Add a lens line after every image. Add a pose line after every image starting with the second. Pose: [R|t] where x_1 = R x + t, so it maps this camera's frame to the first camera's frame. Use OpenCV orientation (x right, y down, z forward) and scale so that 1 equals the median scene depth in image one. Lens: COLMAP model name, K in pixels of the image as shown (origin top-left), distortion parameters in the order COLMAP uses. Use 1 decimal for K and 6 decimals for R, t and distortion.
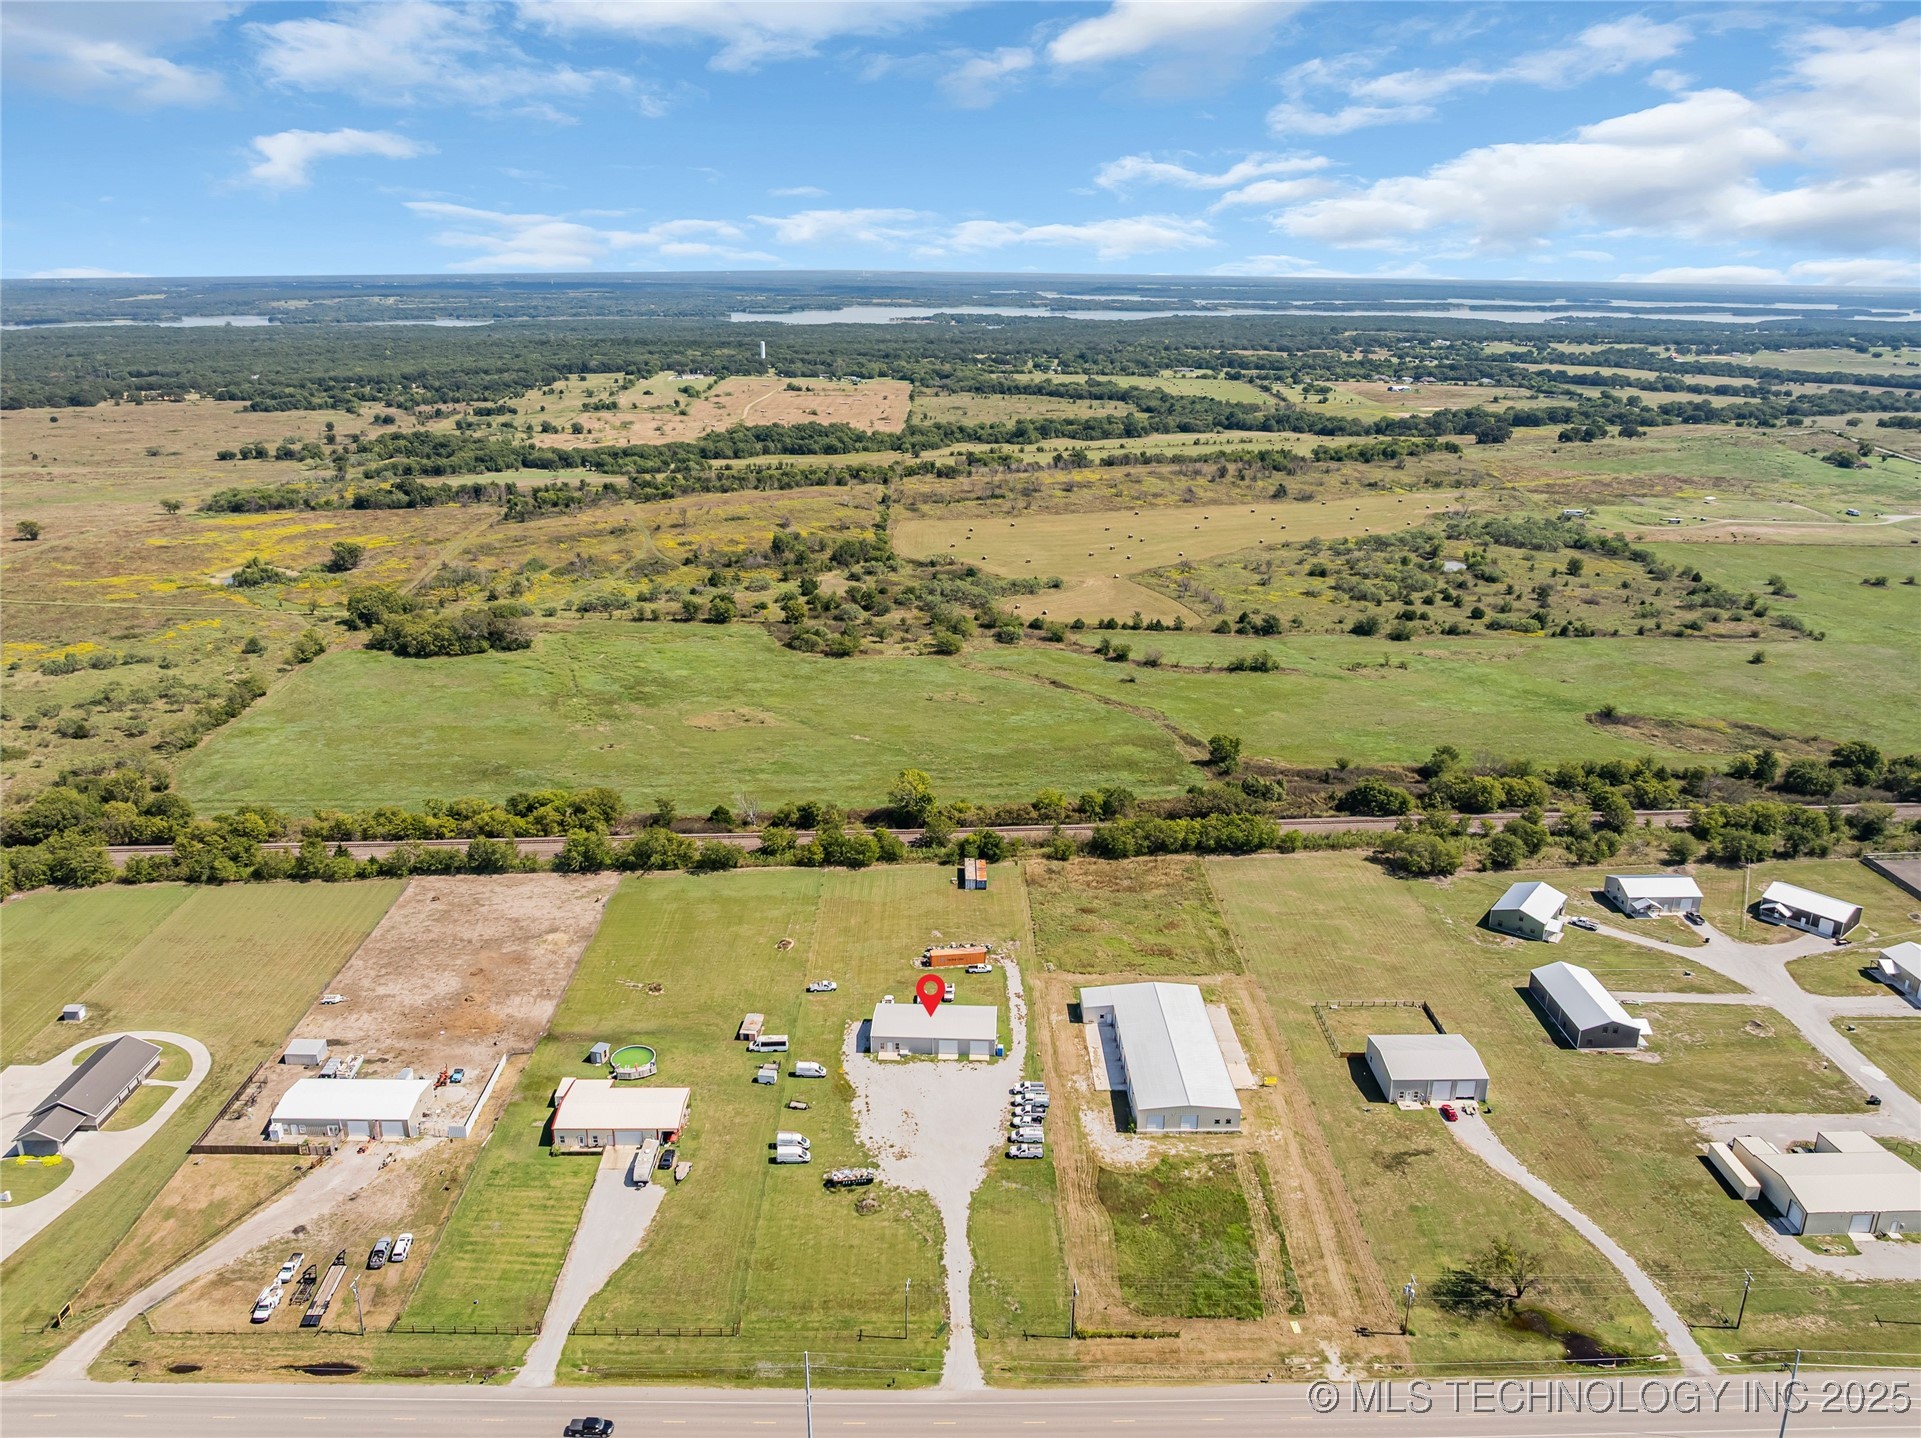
lens RADIAL K [[1381.1, 0, 960.5], [0, 1381.1, 719.0], [0, 0, 1]] dist [-0.029070, -0.004830]
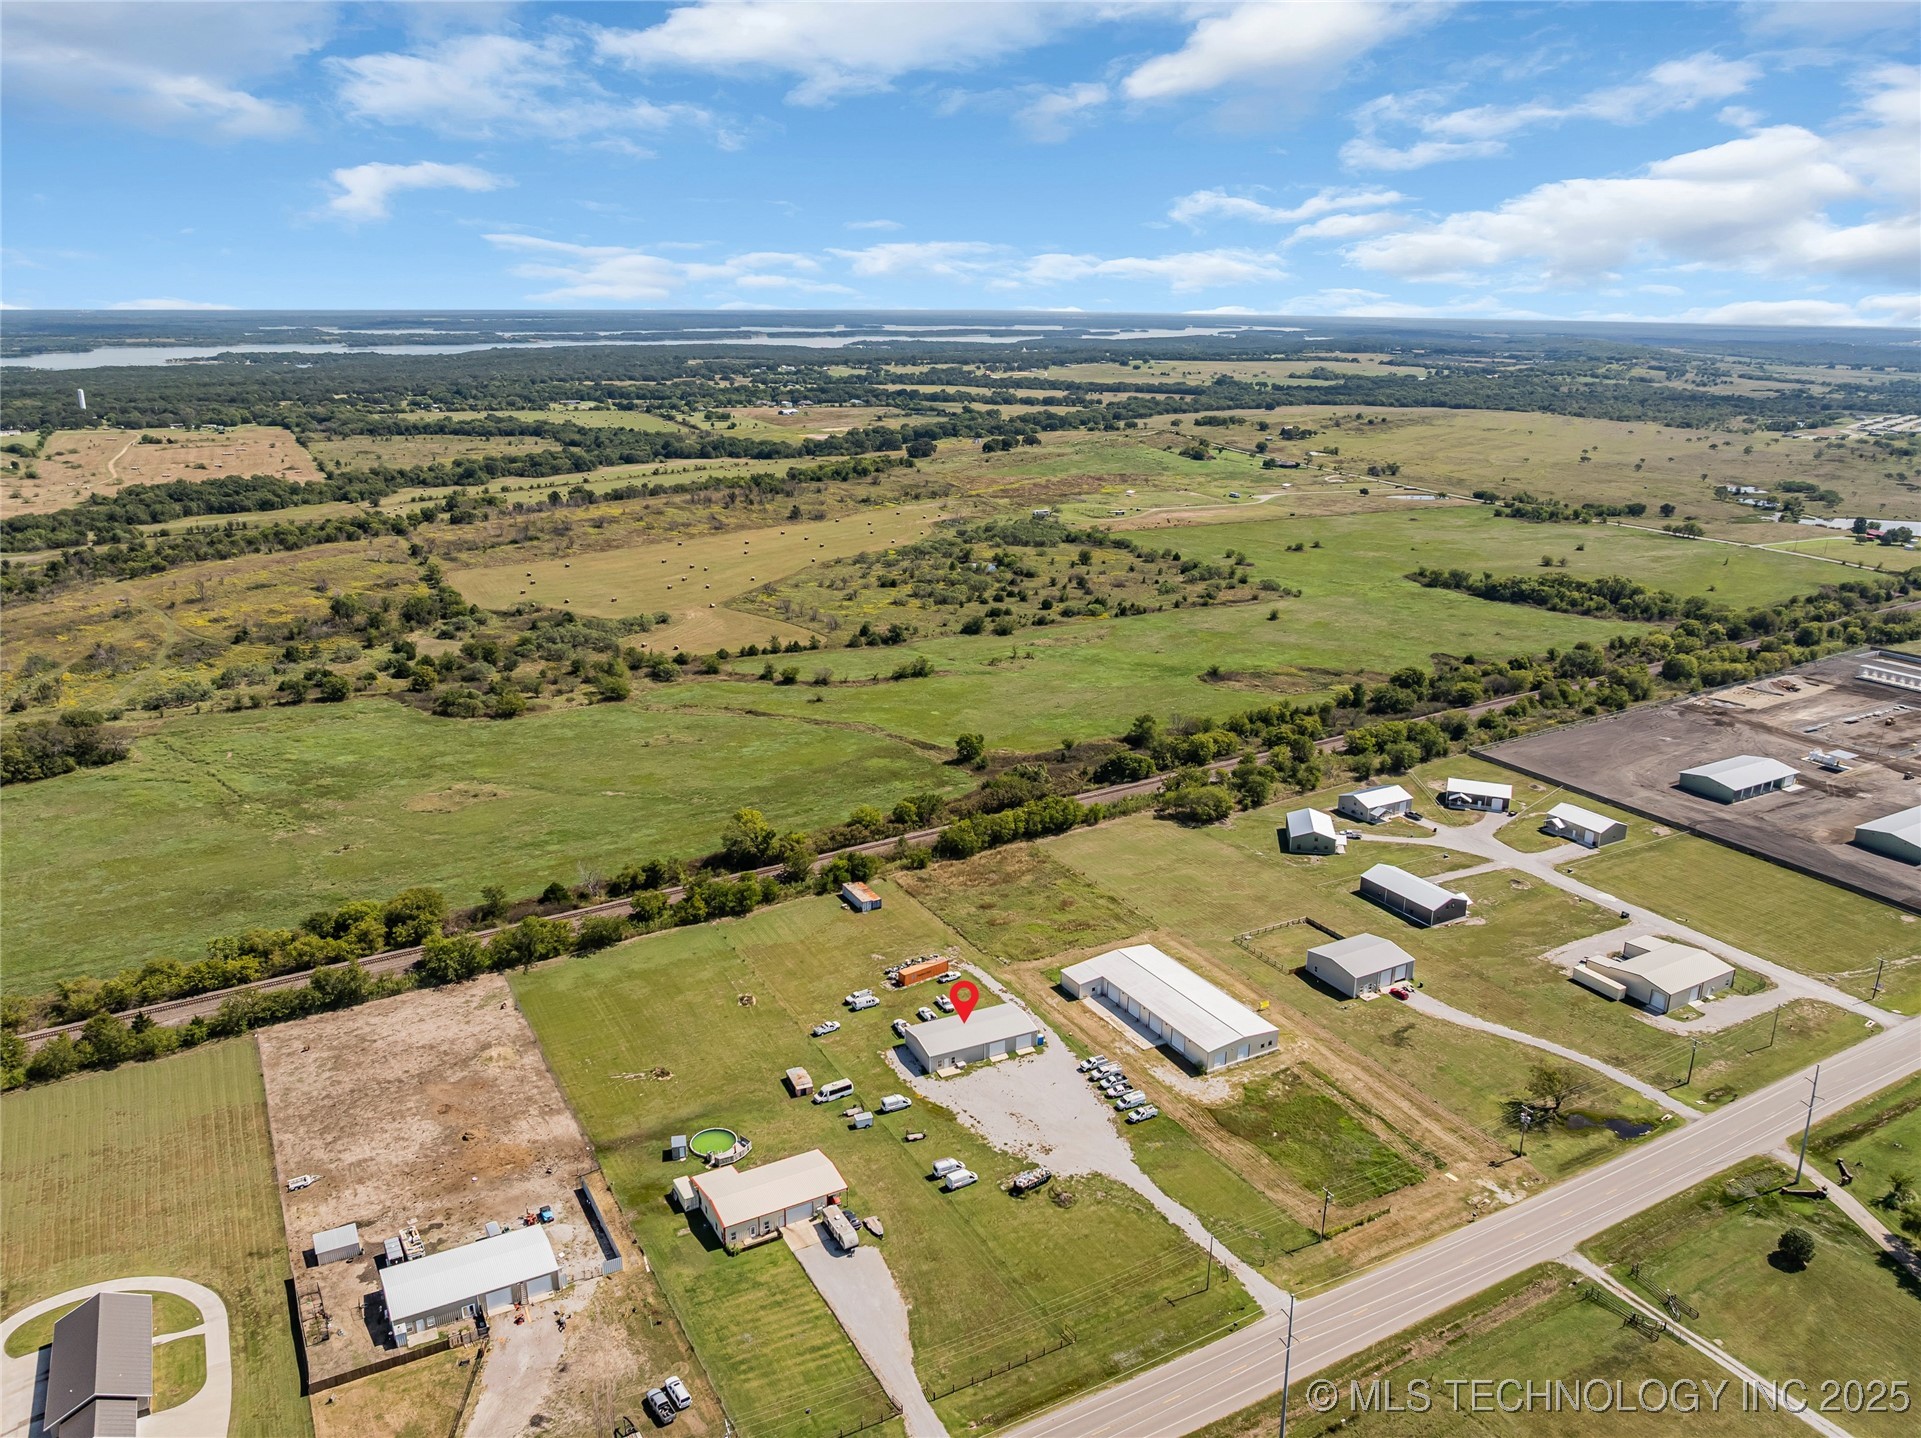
lens RADIAL K [[1376.9, 0, 960.5], [0, 1376.9, 719.0], [0, 0, 1]] dist [-0.031937, -0.007188]
pose [[0.878395, -0.137749, 0.457654, -0.302960], [0.146603, 0.989061, 0.016316, -0.018141], [-0.454895, 0.052762, 0.888981, 0.051559]]
